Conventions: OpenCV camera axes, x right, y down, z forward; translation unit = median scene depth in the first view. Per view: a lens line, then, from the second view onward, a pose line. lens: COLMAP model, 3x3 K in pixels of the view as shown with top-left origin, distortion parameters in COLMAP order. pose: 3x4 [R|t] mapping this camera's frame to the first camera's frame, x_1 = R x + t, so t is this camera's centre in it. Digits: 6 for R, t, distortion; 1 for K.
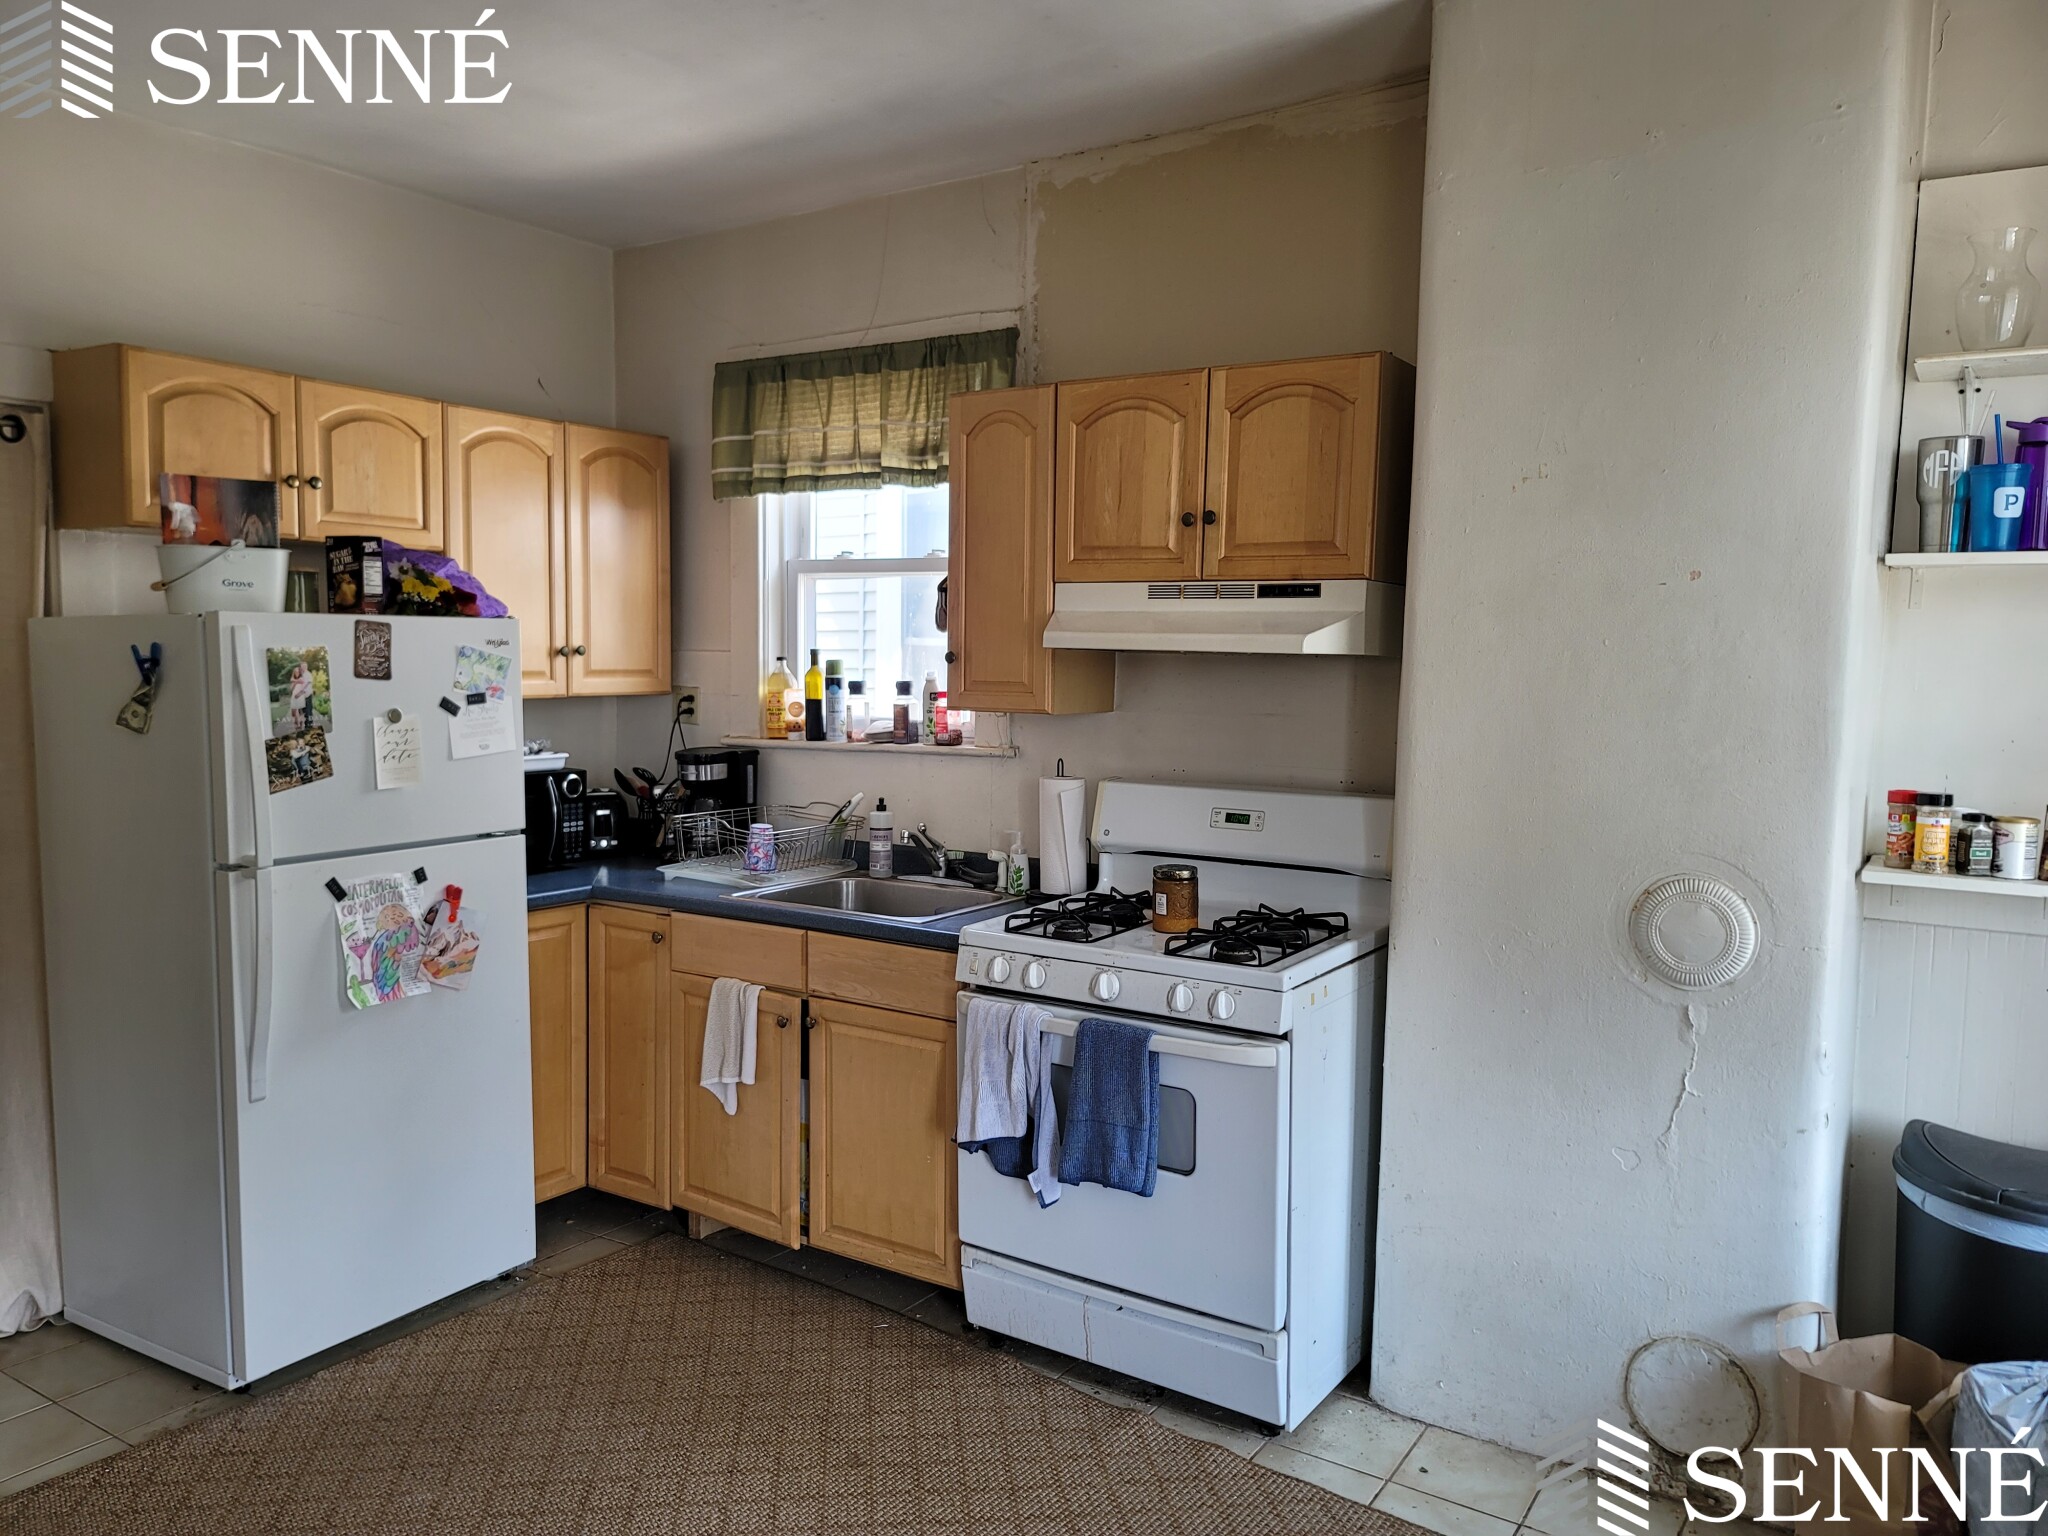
lens RADIAL K [[1497.1, 0, 1019.9], [0, 1497.1, 783.8], [0, 0, 1]] dist [0.056504, -0.035270]
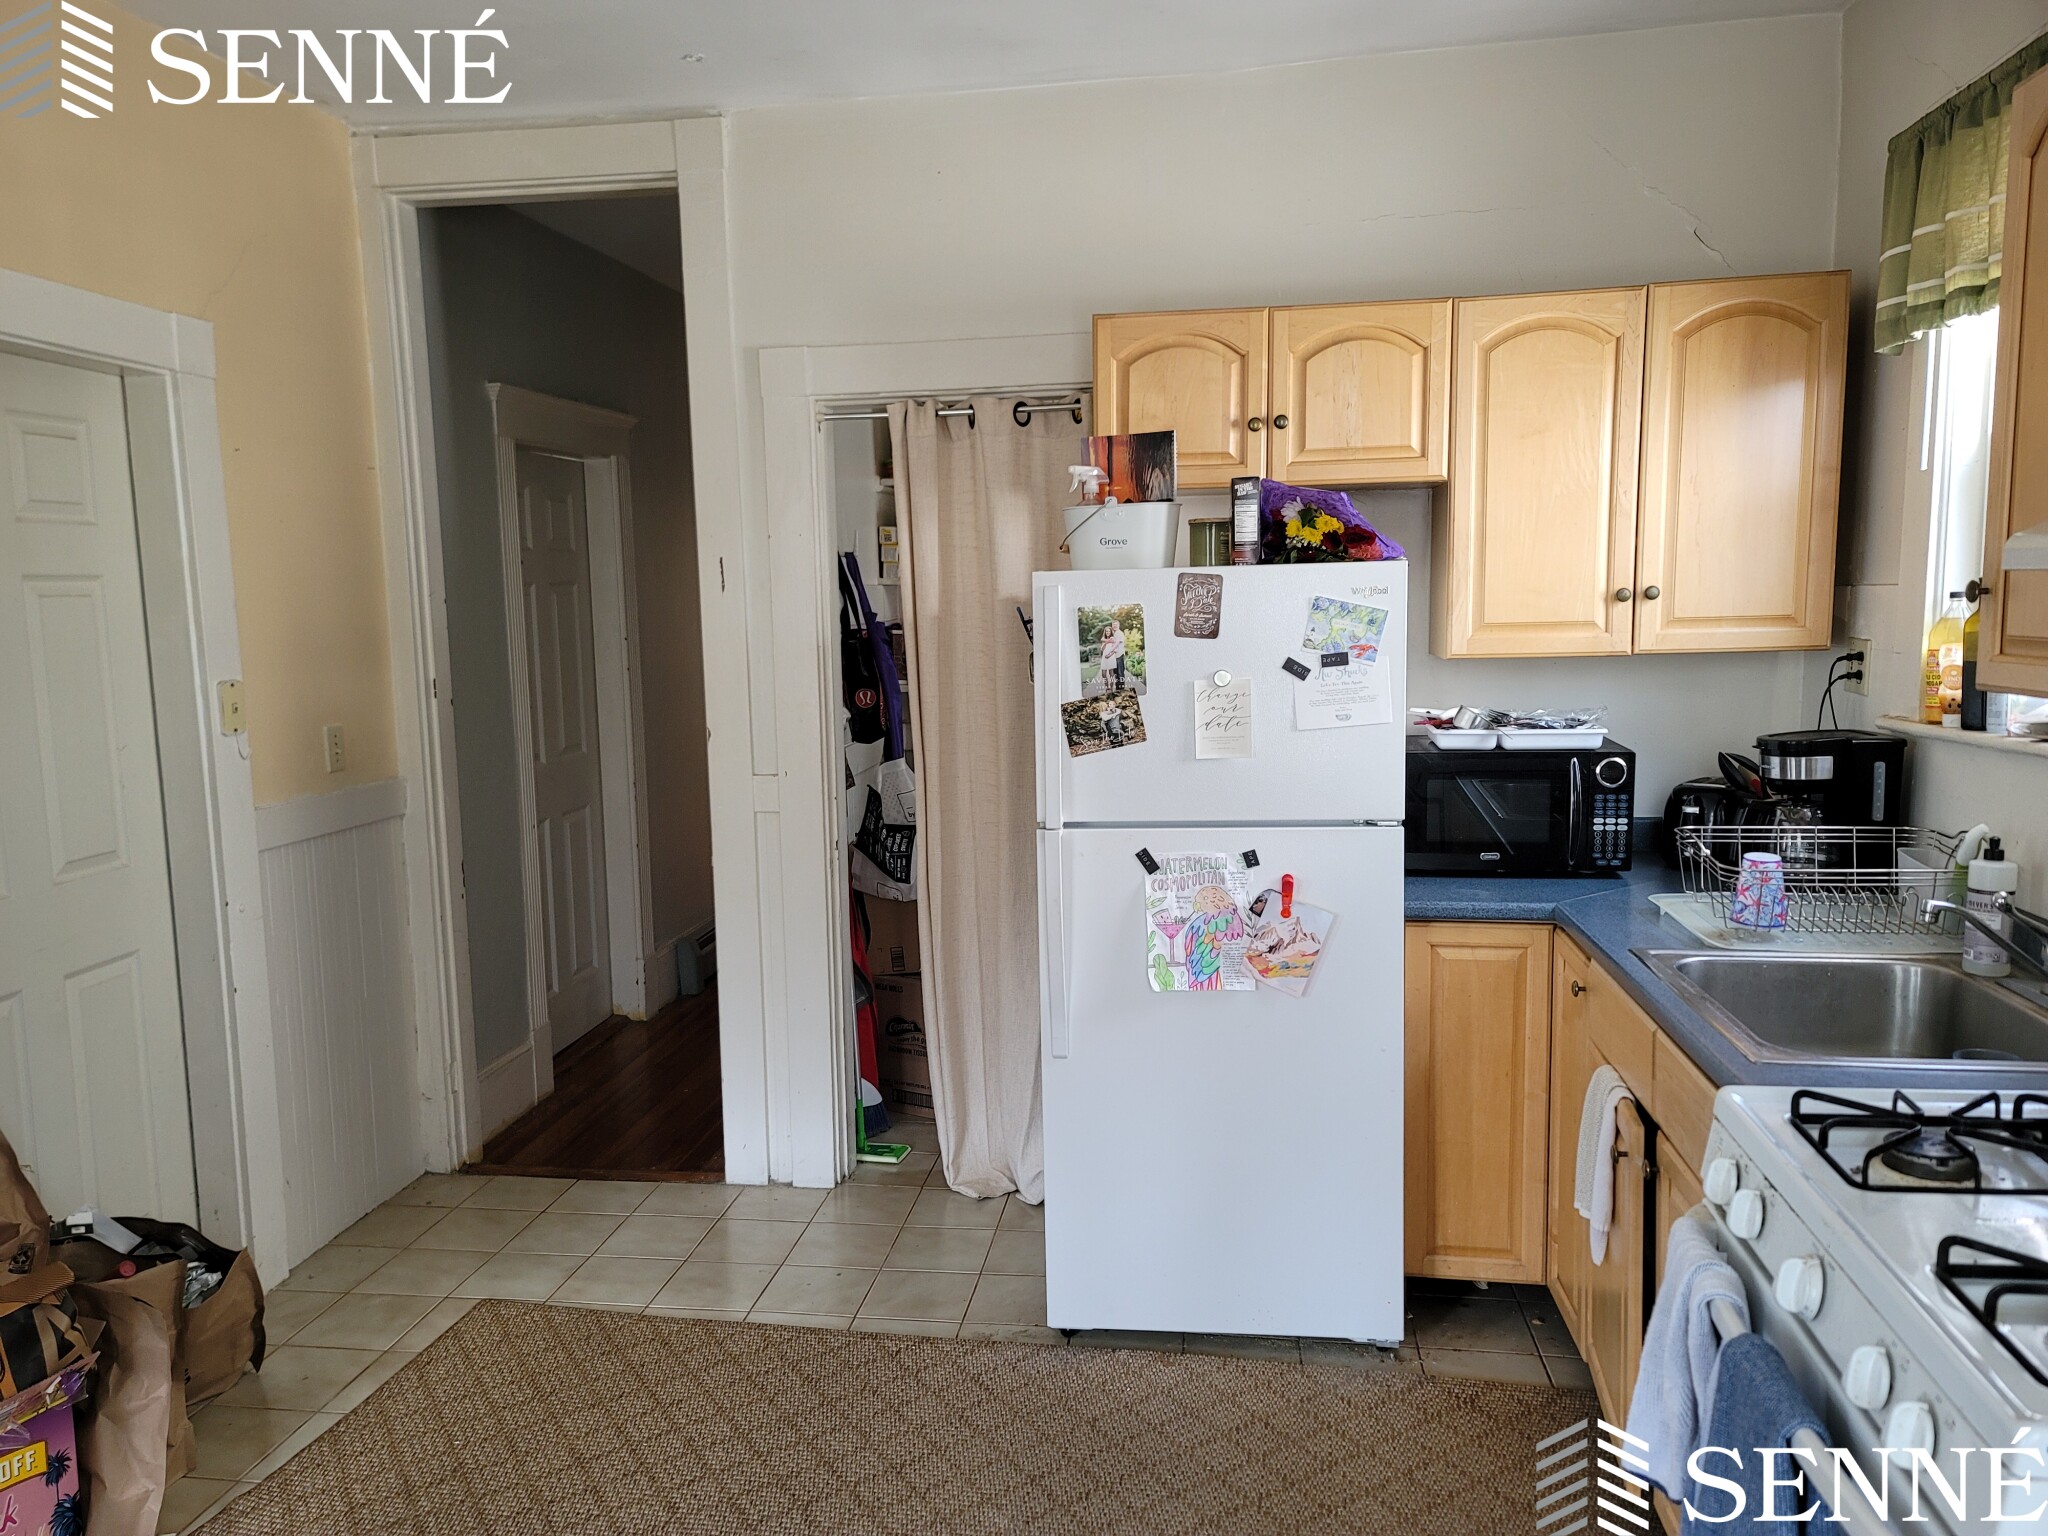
lens RADIAL K [[1497.1, 0, 1019.9], [0, 1497.1, 783.8], [0, 0, 1]] dist [0.056504, -0.035270]
pose [[0.413763, 0.092789, -0.905644, 0.340154], [-0.054294, 0.995537, 0.077194, -0.043815], [0.908764, 0.017230, 0.416954, 0.507097]]
